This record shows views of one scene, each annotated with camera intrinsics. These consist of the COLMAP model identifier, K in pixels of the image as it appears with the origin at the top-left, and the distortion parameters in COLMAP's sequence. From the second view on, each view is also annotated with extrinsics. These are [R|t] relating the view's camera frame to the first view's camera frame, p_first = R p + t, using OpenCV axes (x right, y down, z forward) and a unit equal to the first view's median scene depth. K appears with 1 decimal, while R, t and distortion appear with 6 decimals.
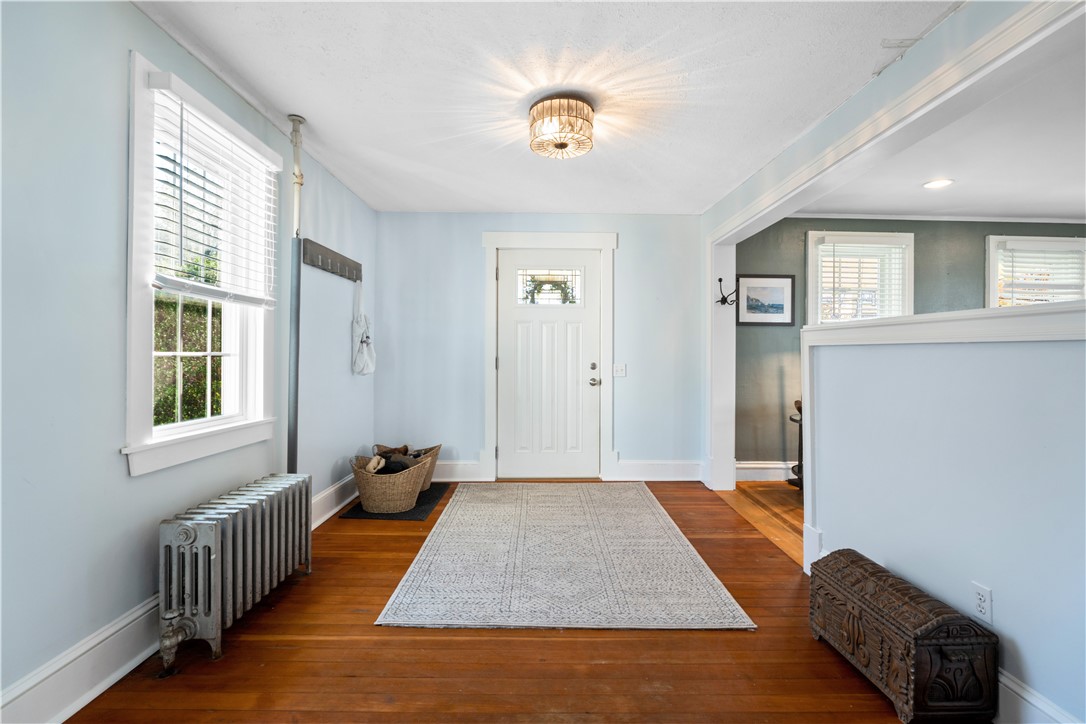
lens RADIAL K [[493.2, 0, 541.1], [0, 493.2, 355.7], [0, 0, 1]] dist [-0.023825, 0.008937]
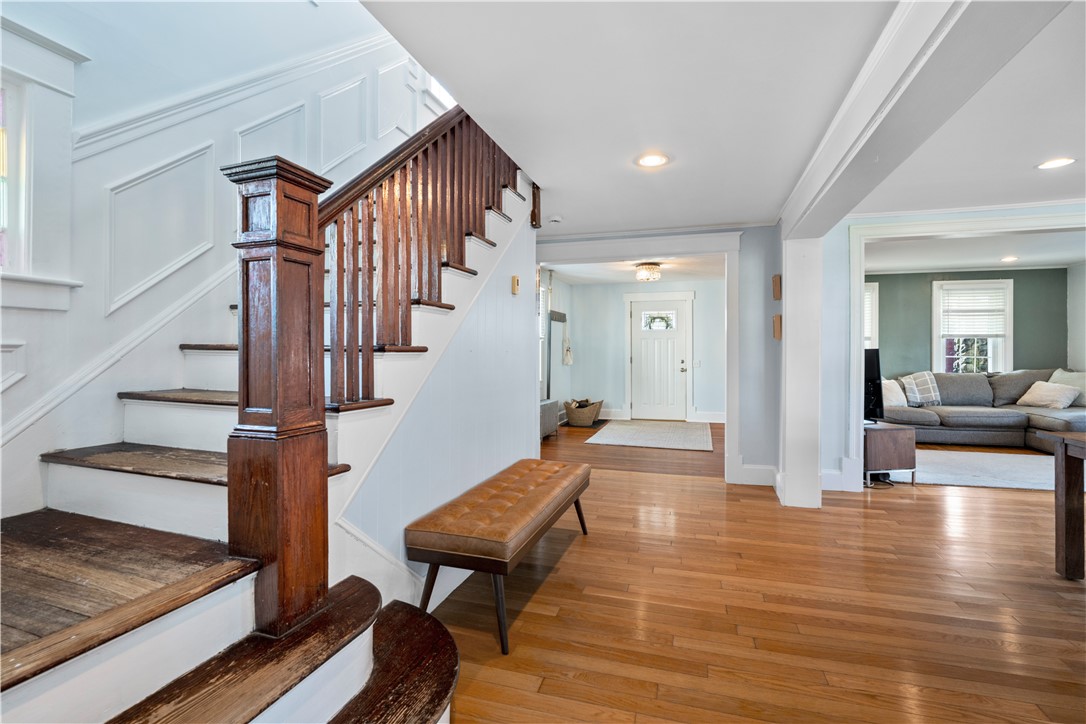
lens RADIAL K [[493.2, 0, 541.7], [0, 493.2, 356.1], [0, 0, 1]] dist [-0.023825, 0.008937]
pose [[0.950680, -0.005711, -0.310122, 0.179196], [0.005222, 0.999983, -0.002406, 0.002142], [0.310131, 0.000667, 0.950694, -0.972271]]
